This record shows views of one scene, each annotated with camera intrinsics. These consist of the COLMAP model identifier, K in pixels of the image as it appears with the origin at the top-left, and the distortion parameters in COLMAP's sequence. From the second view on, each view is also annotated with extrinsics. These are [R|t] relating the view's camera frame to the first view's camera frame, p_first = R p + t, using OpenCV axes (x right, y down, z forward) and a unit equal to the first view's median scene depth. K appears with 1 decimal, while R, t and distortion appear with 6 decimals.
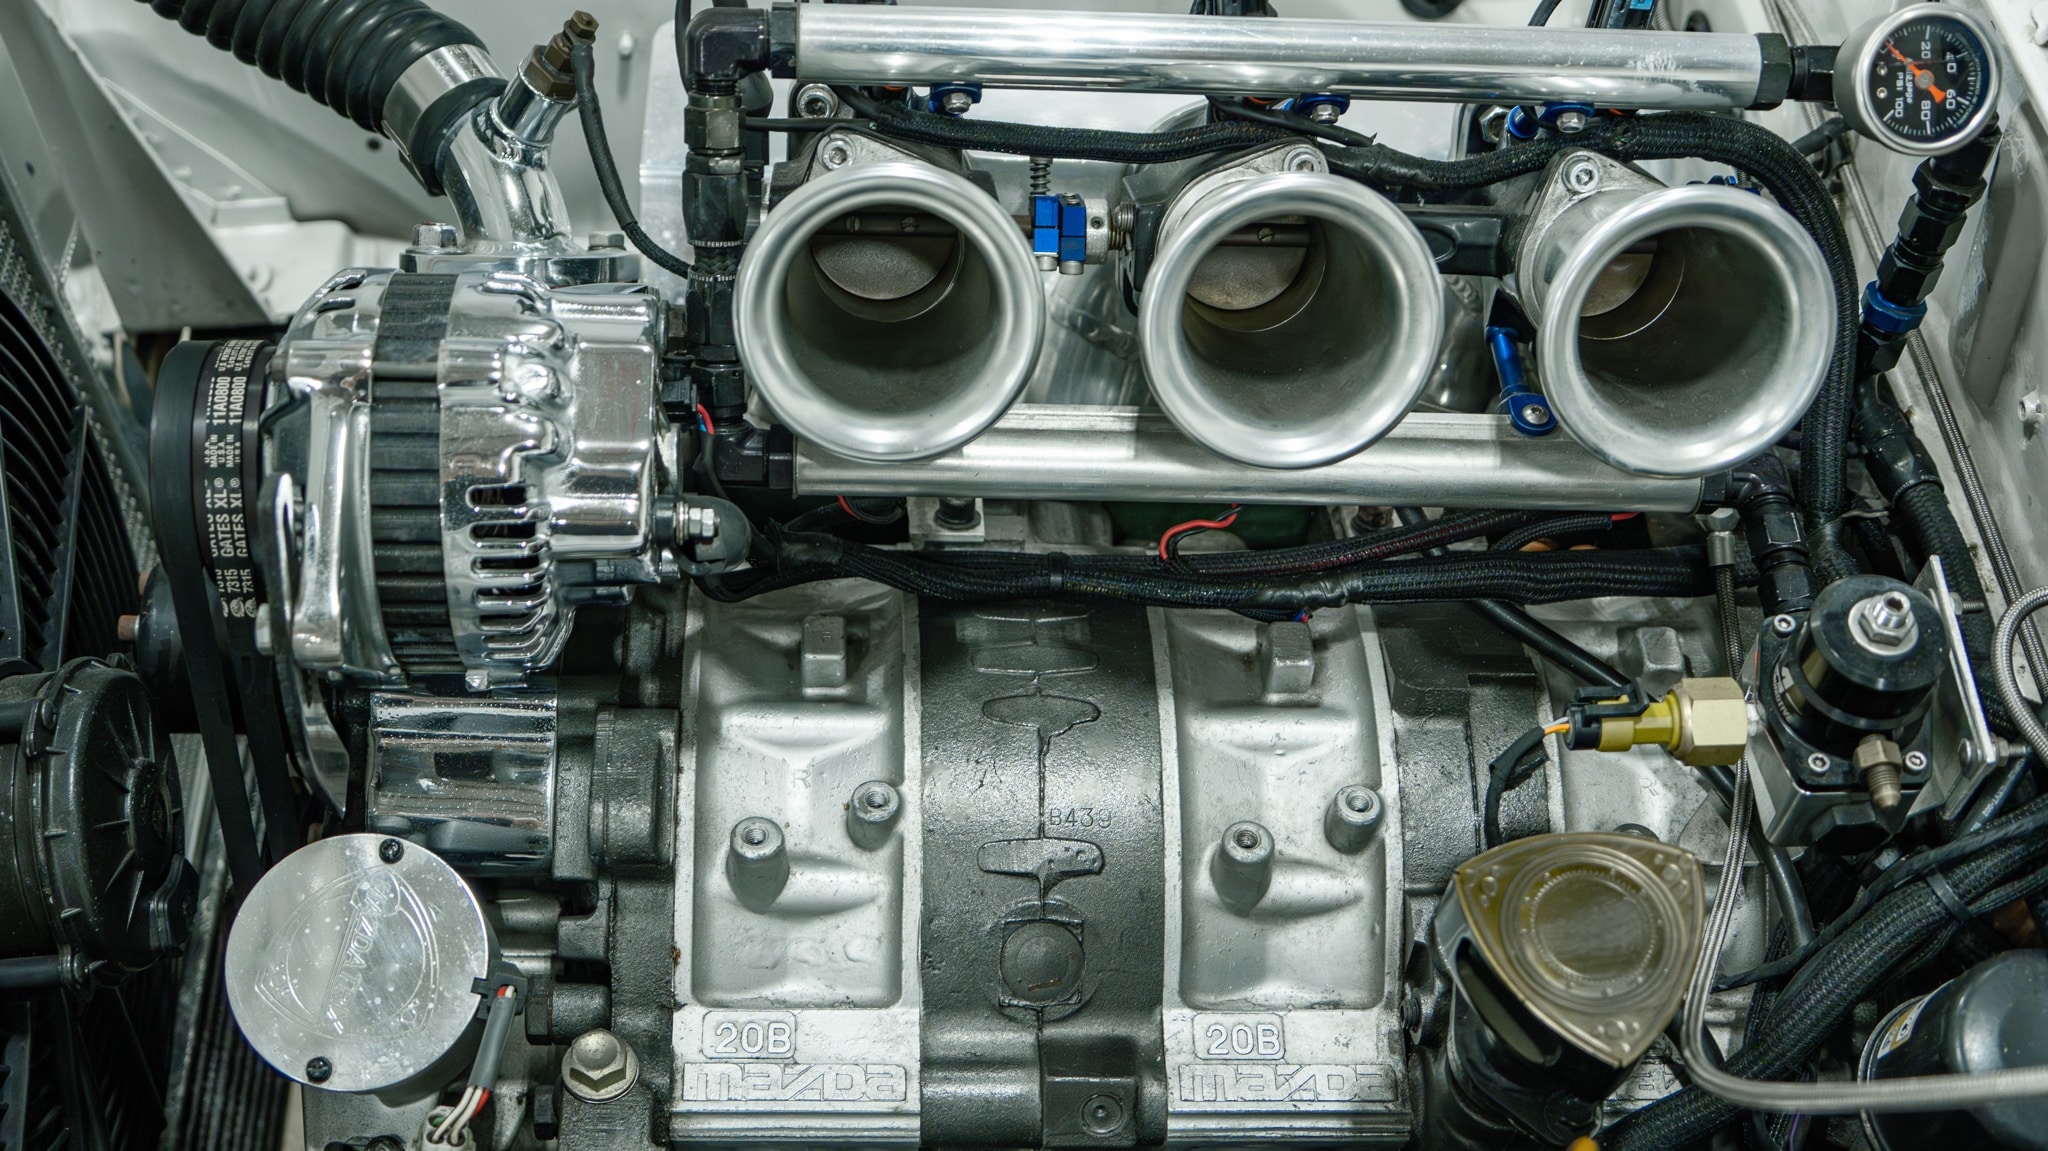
lens RADIAL K [[2560.1, 0, 1024.9], [0, 2560.1, 571.5], [0, 0, 1]] dist [-0.048552, 0.000000]
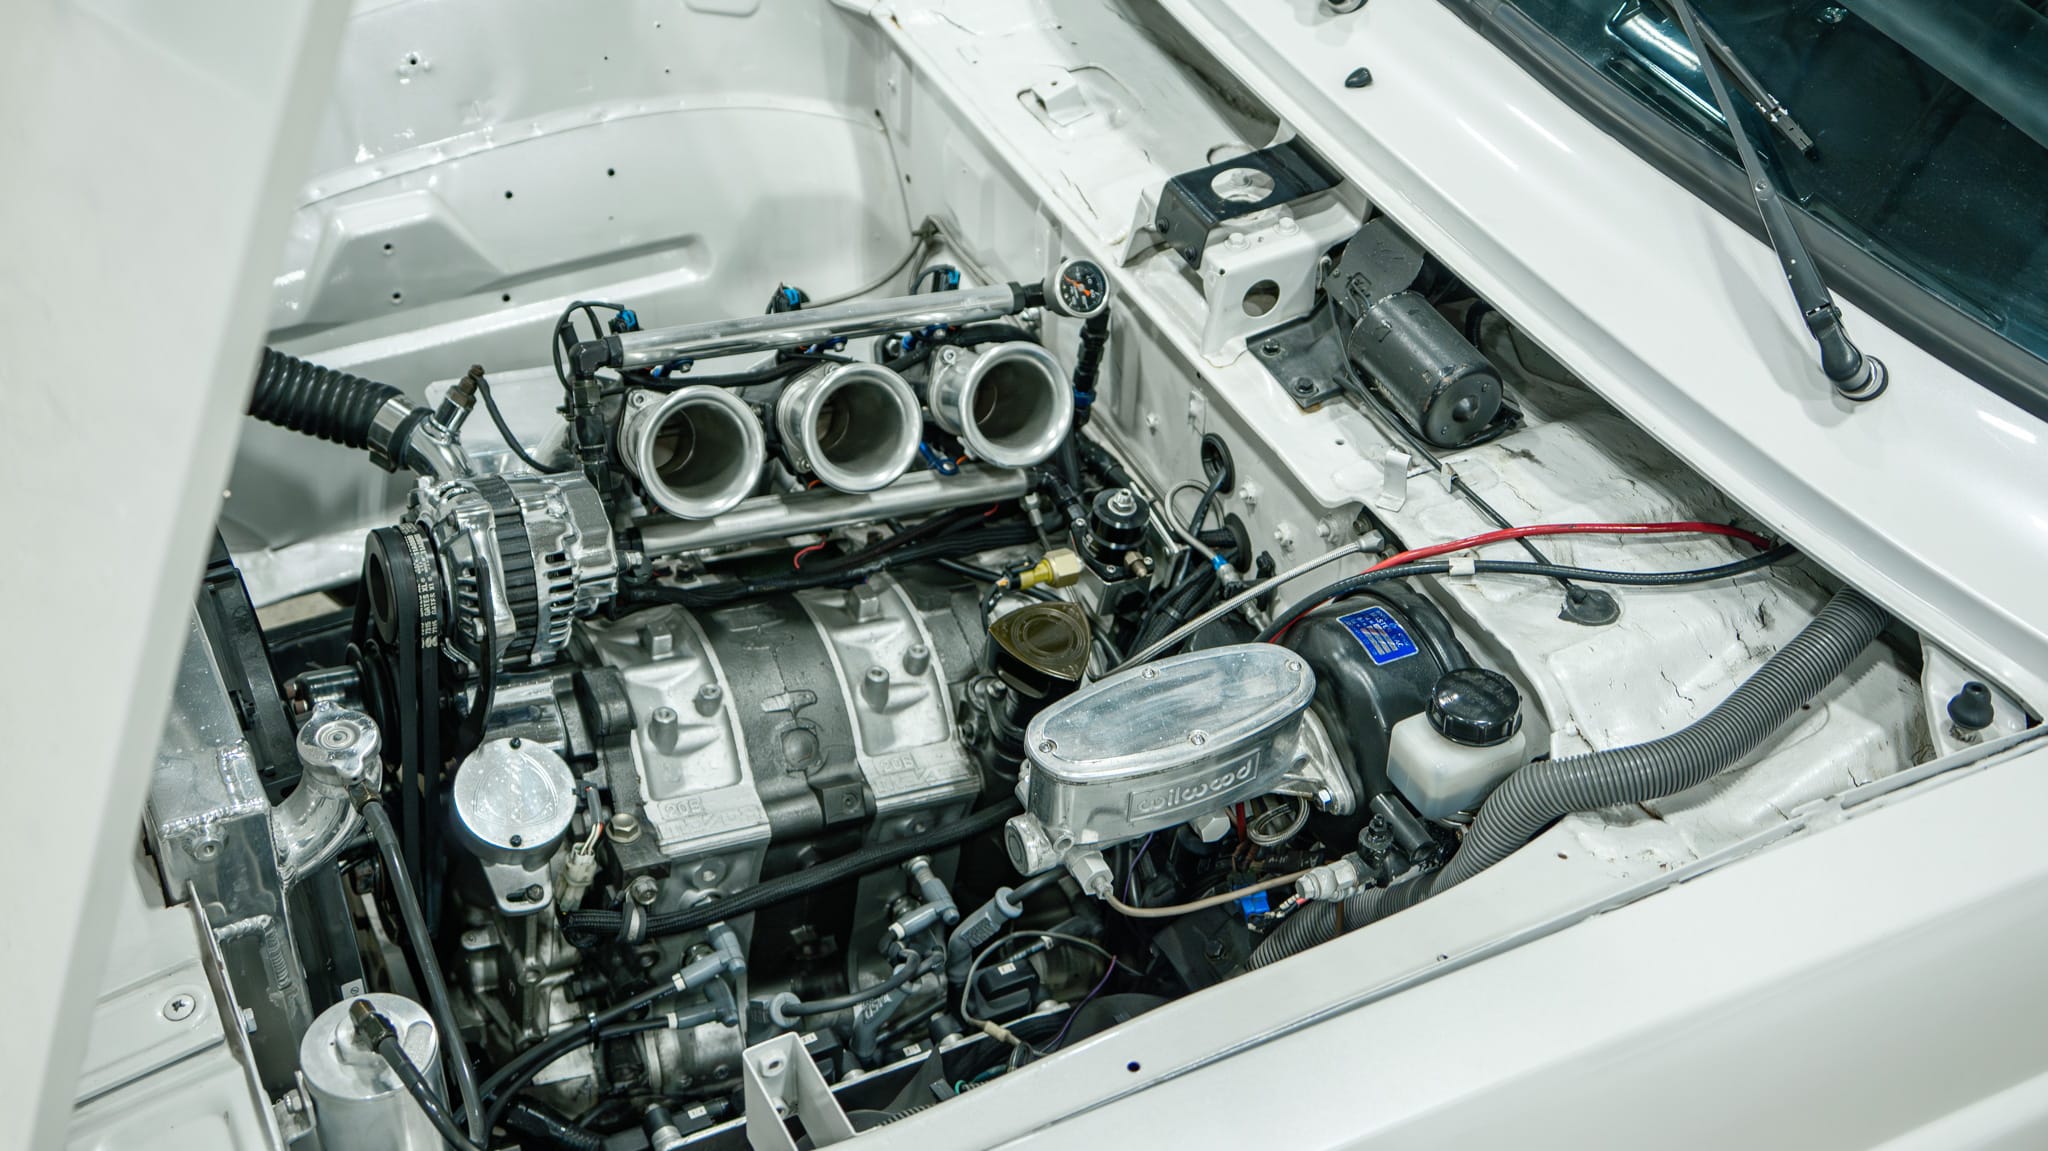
lens RADIAL K [[2560.1, 0, 1078.4], [0, 2560.1, 543.1], [0, 0, 1]] dist [-0.048552, 0.000000]
pose [[0.905864, -0.188486, 0.379320, -0.571432], [0.249703, 0.961008, -0.118794, 0.304082], [-0.342139, 0.202329, 0.917608, -1.096509]]
